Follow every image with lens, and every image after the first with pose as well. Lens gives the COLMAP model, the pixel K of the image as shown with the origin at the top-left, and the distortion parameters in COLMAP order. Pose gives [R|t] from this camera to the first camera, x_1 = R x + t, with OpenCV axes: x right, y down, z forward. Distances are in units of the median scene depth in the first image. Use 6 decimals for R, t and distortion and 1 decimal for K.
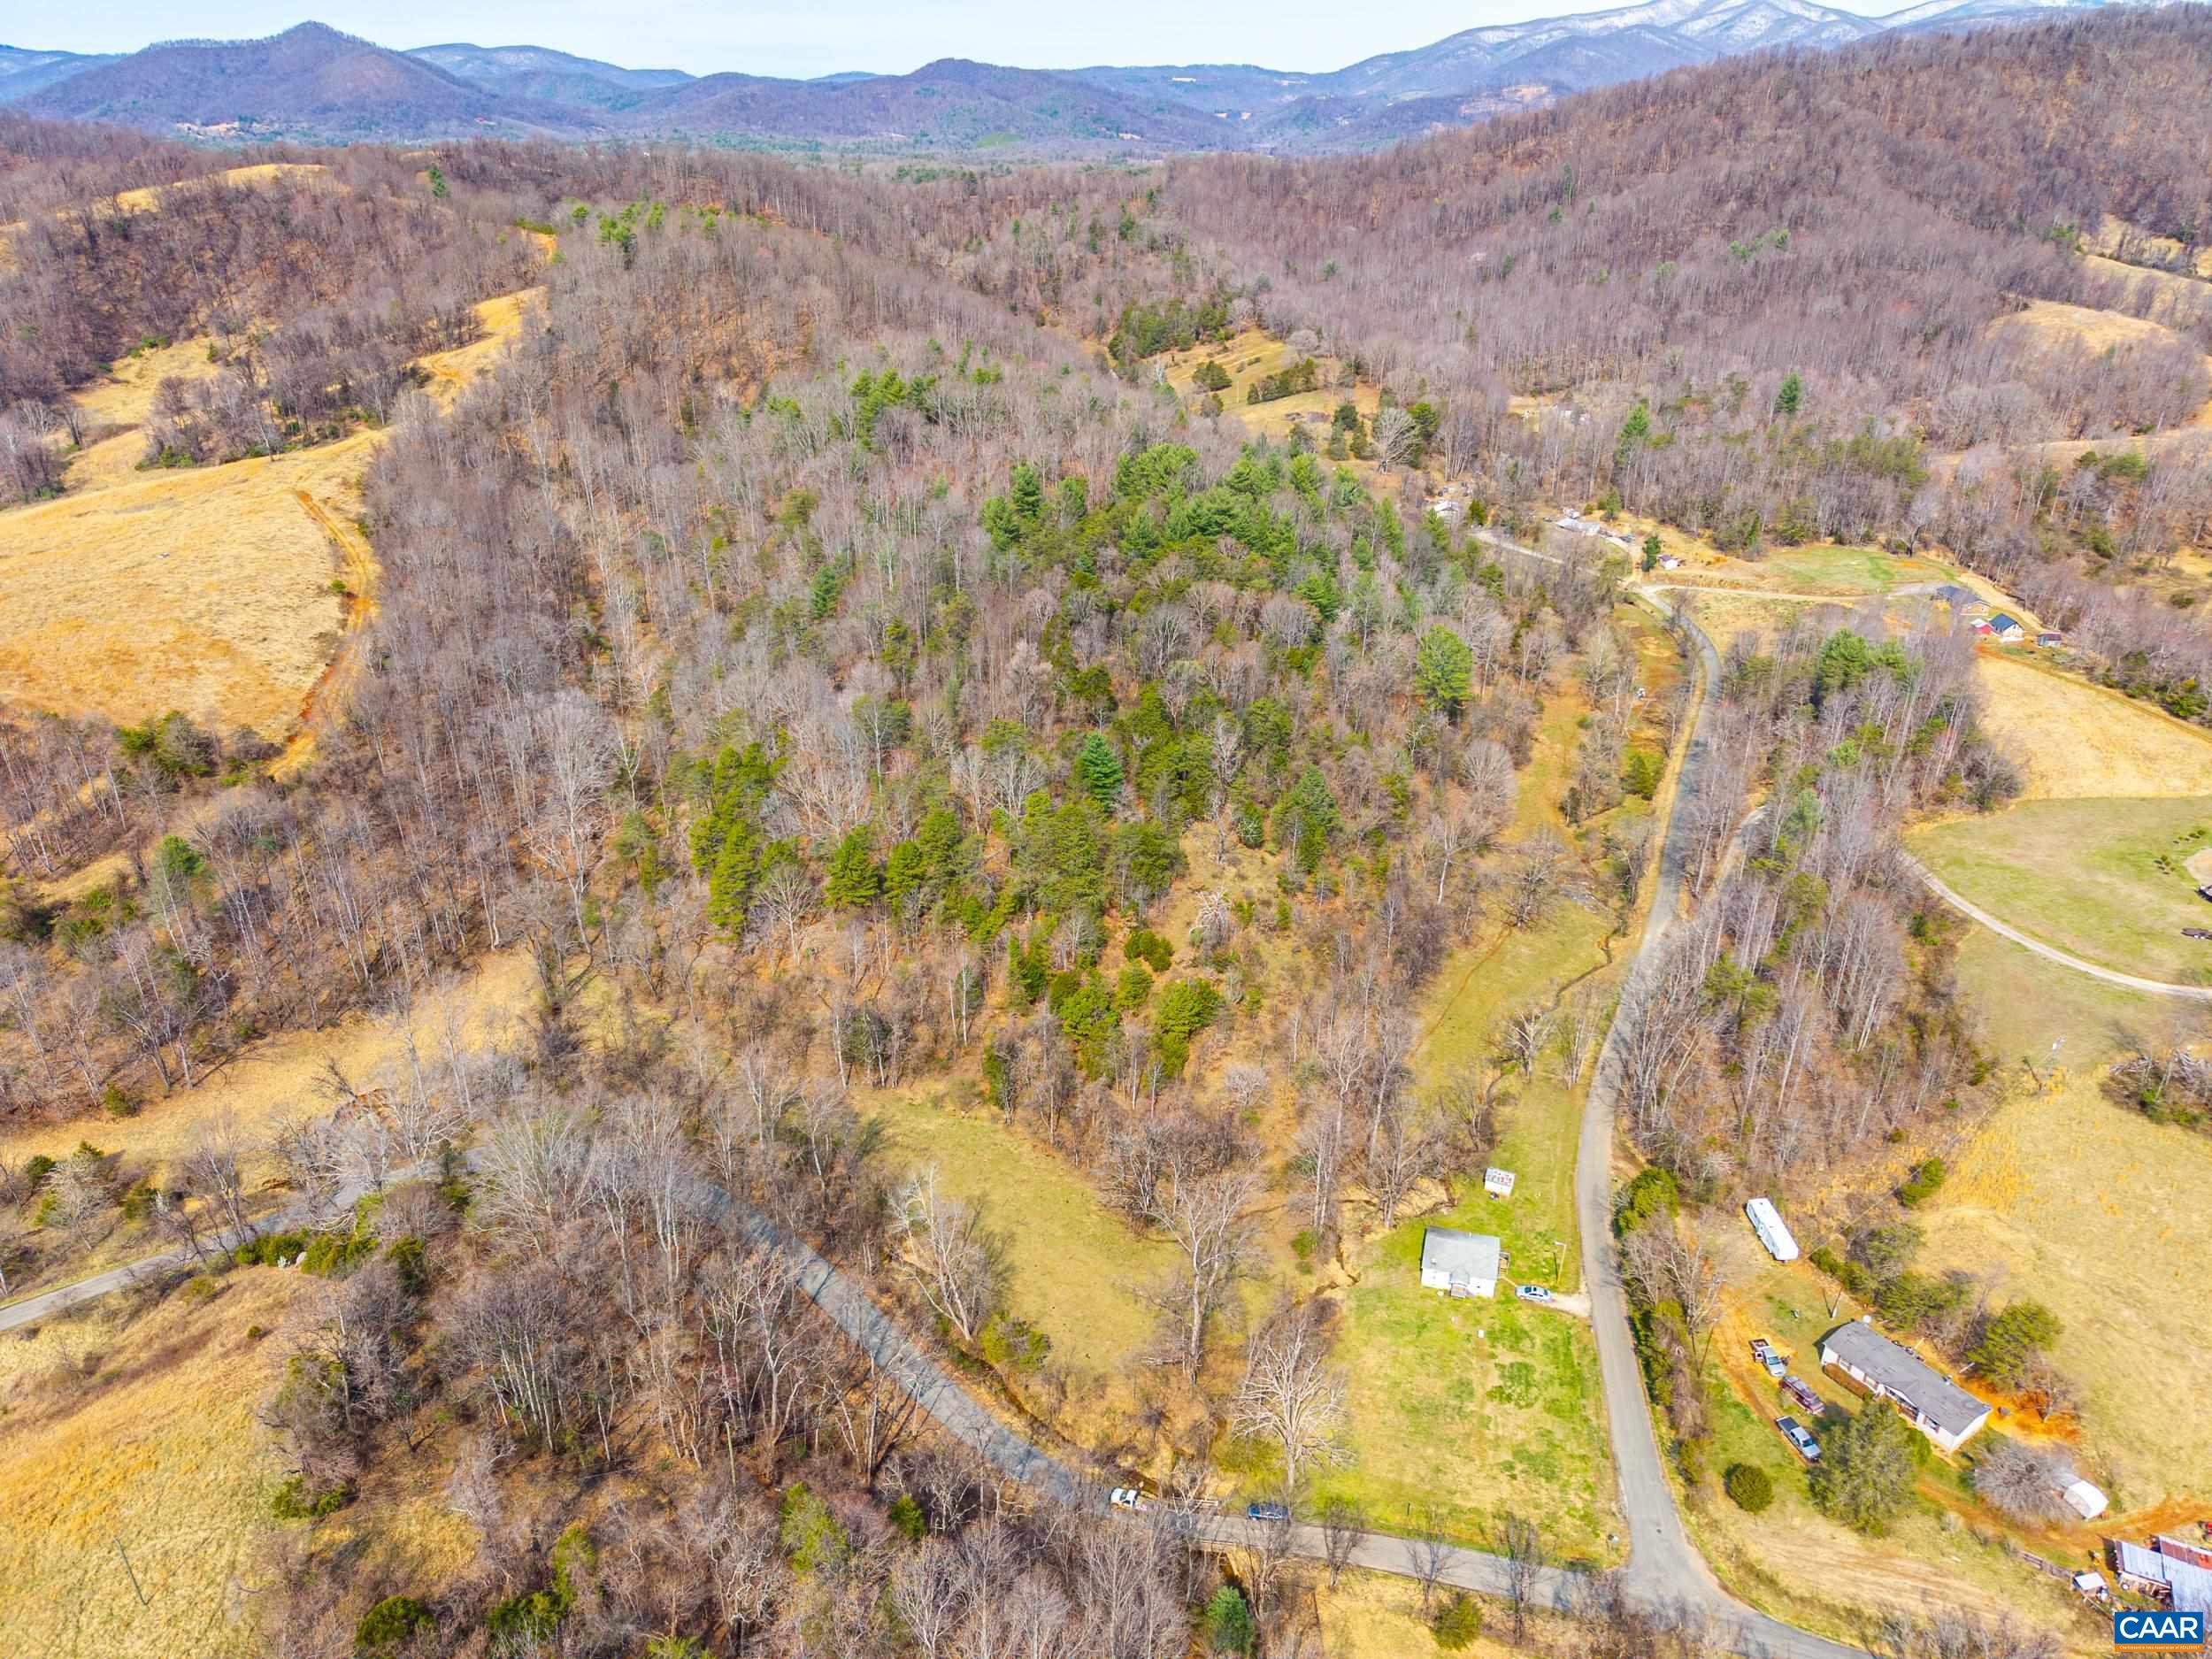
lens RADIAL K [[1480.6, 0, 1106.0], [0, 1480.6, 829.5], [0, 0, 1]] dist [0.012471, -0.010051]
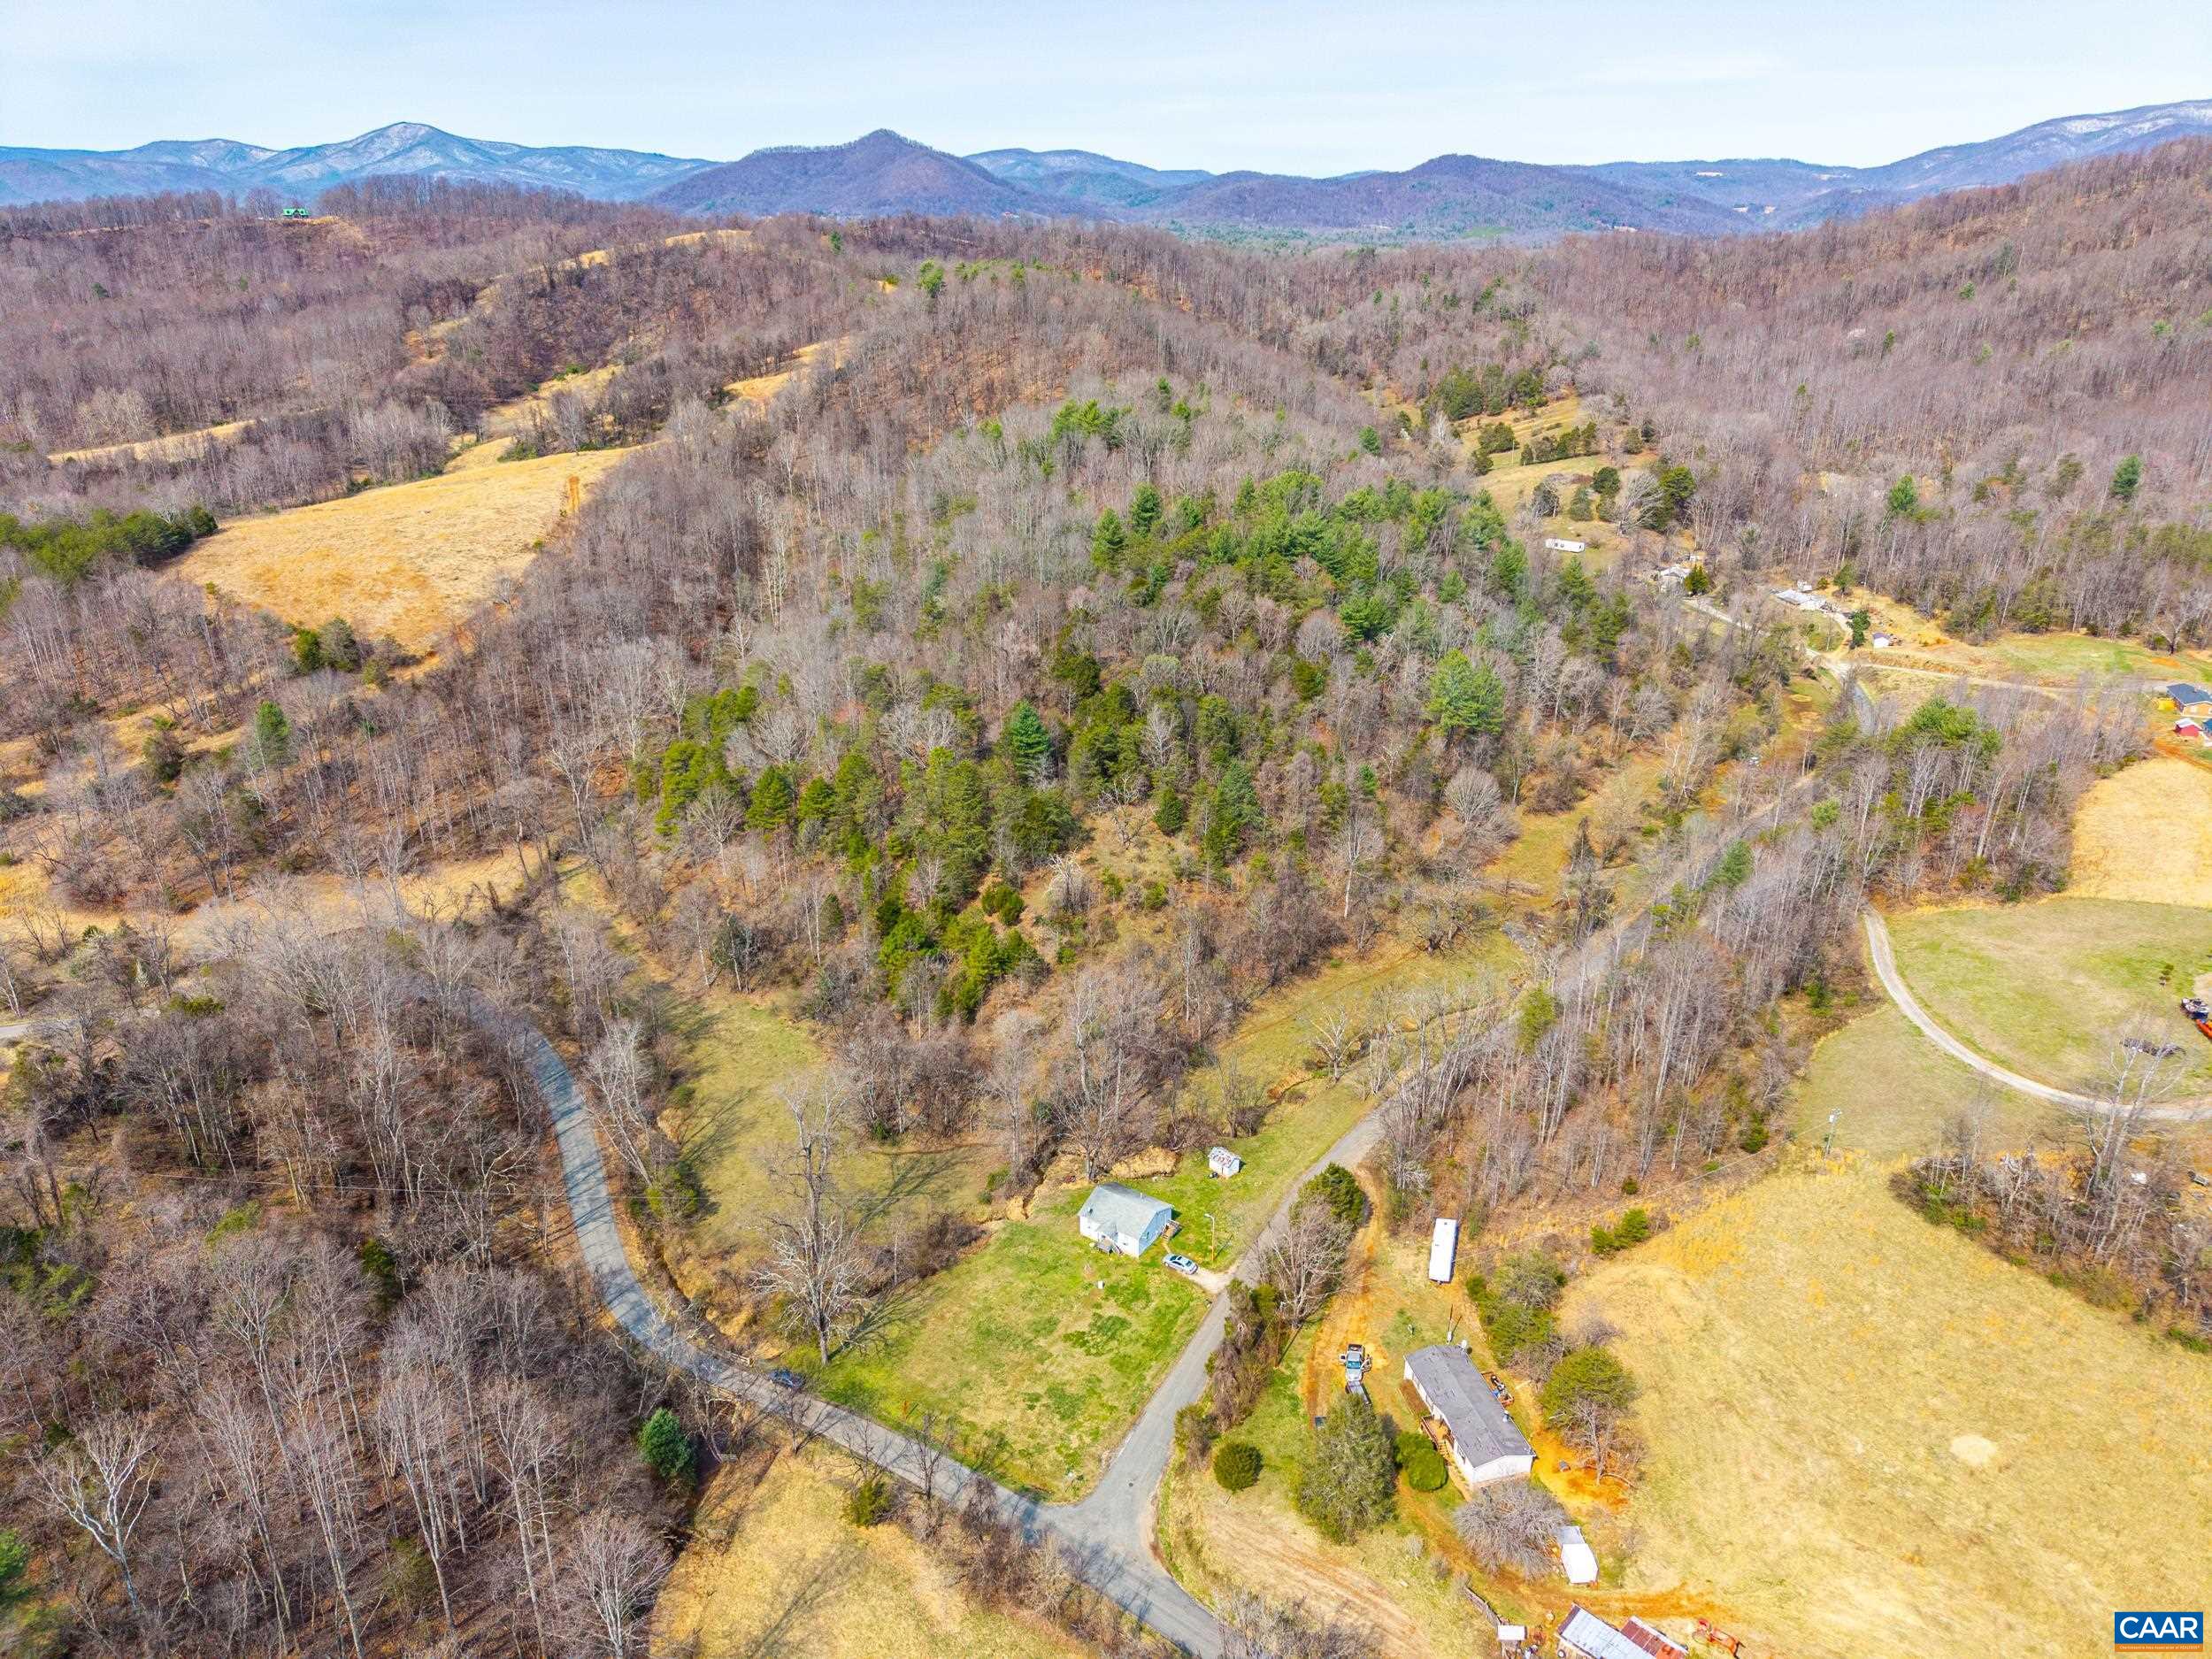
lens RADIAL K [[1480.6, 0, 1106.0], [0, 1480.6, 829.5], [0, 0, 1]] dist [0.012471, -0.010051]
pose [[0.949783, 0.120435, -0.288805, 0.207980], [-0.136168, 0.990069, -0.034941, 0.029458], [0.281728, 0.072512, 0.956750, 0.011861]]
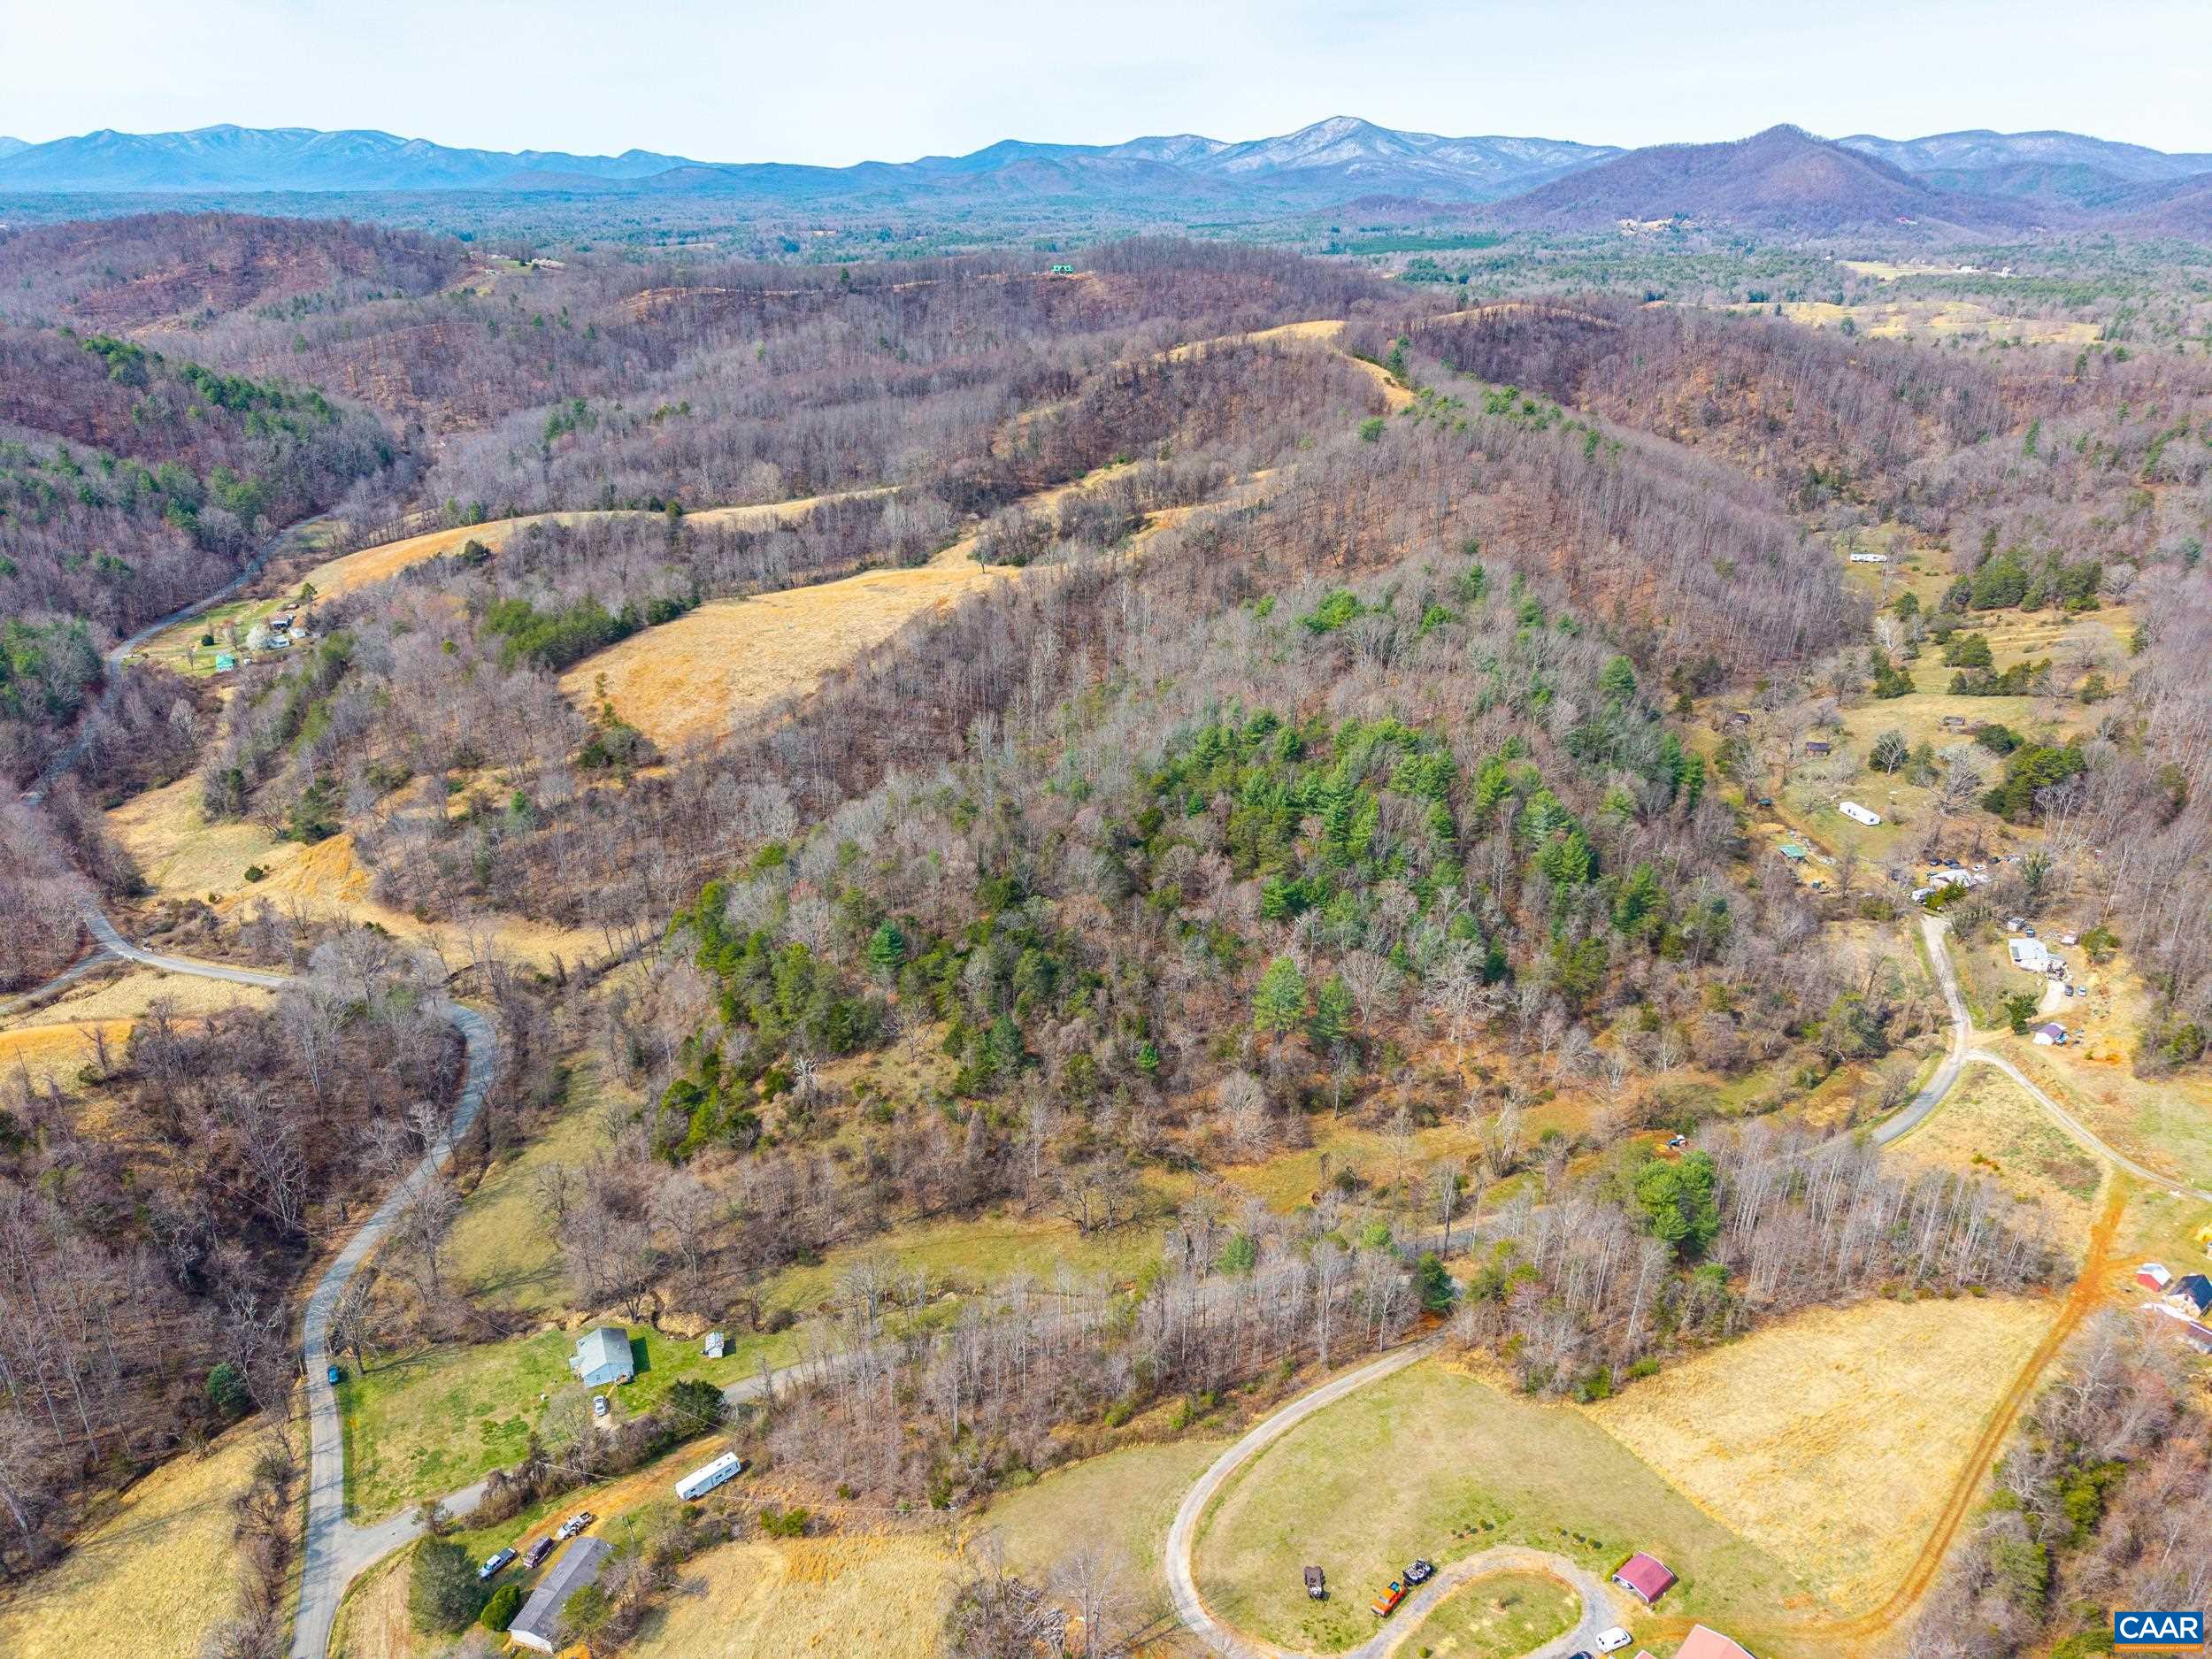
lens RADIAL K [[1480.6, 0, 1106.0], [0, 1480.6, 829.5], [0, 0, 1]] dist [0.012471, -0.010051]
pose [[0.640288, 0.306464, -0.704352, 0.575532], [-0.337141, 0.936043, 0.100796, -0.193834], [0.690194, 0.172928, 0.702658, 0.122841]]
